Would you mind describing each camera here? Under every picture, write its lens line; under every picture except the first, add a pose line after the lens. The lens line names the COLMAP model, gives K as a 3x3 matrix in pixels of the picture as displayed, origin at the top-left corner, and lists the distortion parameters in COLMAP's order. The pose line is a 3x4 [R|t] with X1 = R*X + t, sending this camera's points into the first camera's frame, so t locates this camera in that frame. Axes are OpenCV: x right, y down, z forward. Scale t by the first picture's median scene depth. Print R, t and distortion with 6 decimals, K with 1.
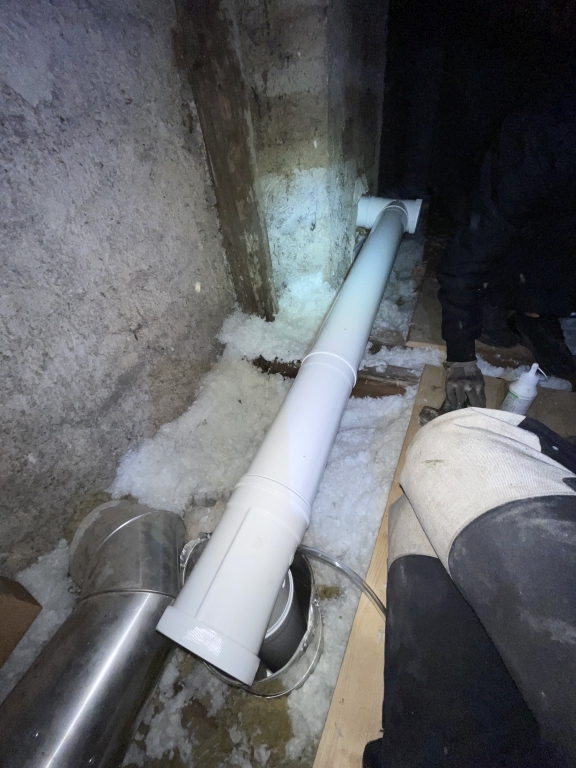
lens RADIAL K [[312.1, 0, 288.0], [0, 312.1, 384.0], [0, 0, 1]] dist [-0.001414, 0.000087]
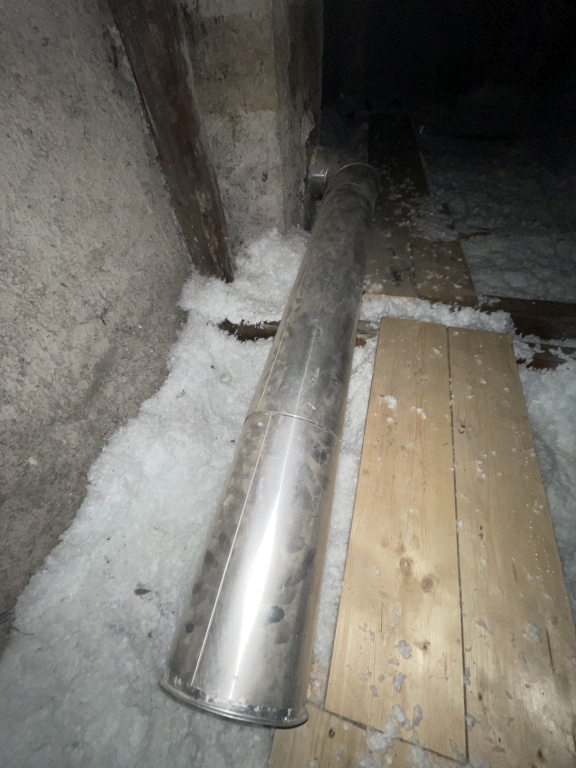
lens RADIAL K [[312.1, 0, 288.0], [0, 312.1, 384.0], [0, 0, 1]] dist [-0.001414, 0.000087]
pose [[0.979061, -0.130323, 0.156383, -0.097601], [0.094546, 0.971441, 0.217632, -0.111895], [-0.180280, -0.198290, 0.963421, -0.062353]]
